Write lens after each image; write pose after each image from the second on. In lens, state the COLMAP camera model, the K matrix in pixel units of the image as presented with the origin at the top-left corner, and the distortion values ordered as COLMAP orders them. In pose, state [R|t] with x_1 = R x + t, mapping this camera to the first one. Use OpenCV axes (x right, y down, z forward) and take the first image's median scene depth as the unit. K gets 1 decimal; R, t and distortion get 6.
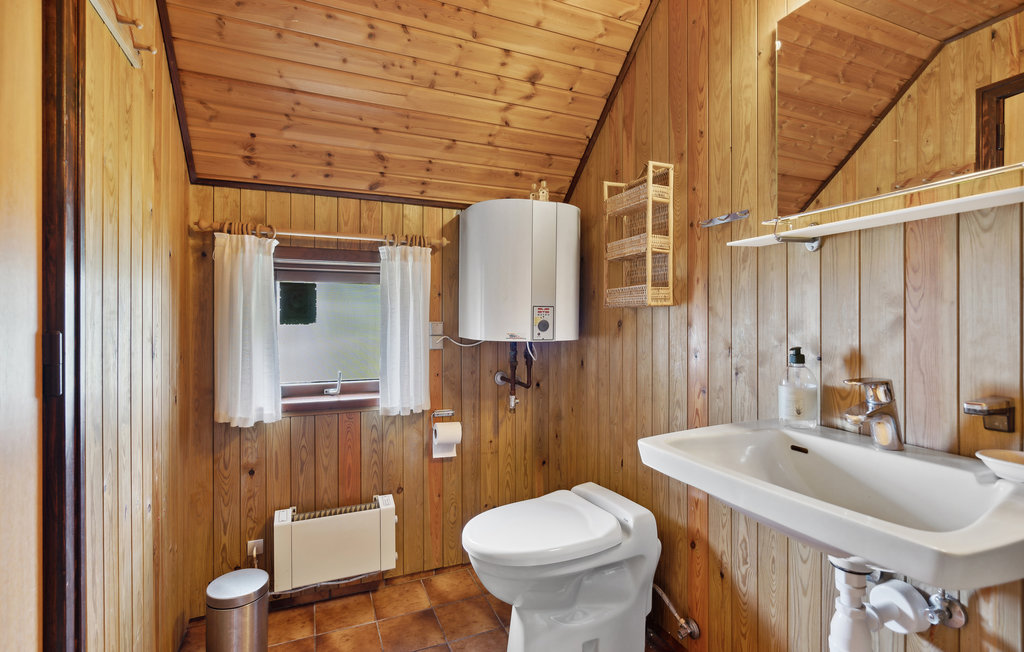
lens RADIAL K [[485.2, 0, 512.0], [0, 485.2, 326.0], [0, 0, 1]] dist [0.000407, 0.000041]
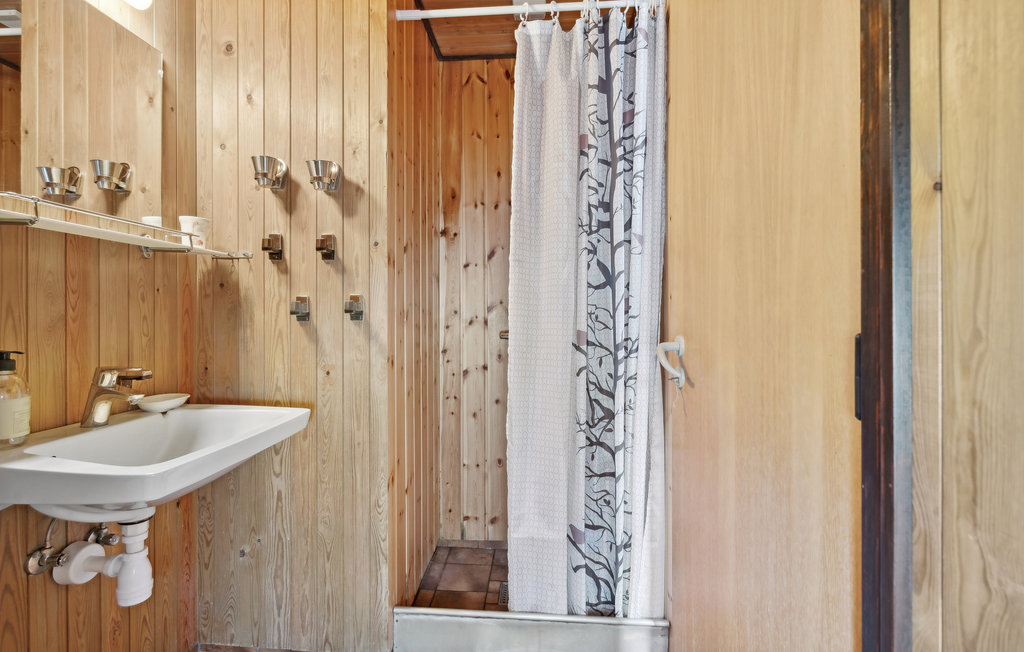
lens RADIAL K [[485.2, 0, 512.0], [0, 485.2, 326.0], [0, 0, 1]] dist [0.000407, 0.000041]
pose [[-0.885286, -0.009752, 0.464944, -0.672244], [0.003981, 0.999585, 0.028546, -0.023358], [-0.465030, 0.027122, -0.884880, 1.556464]]
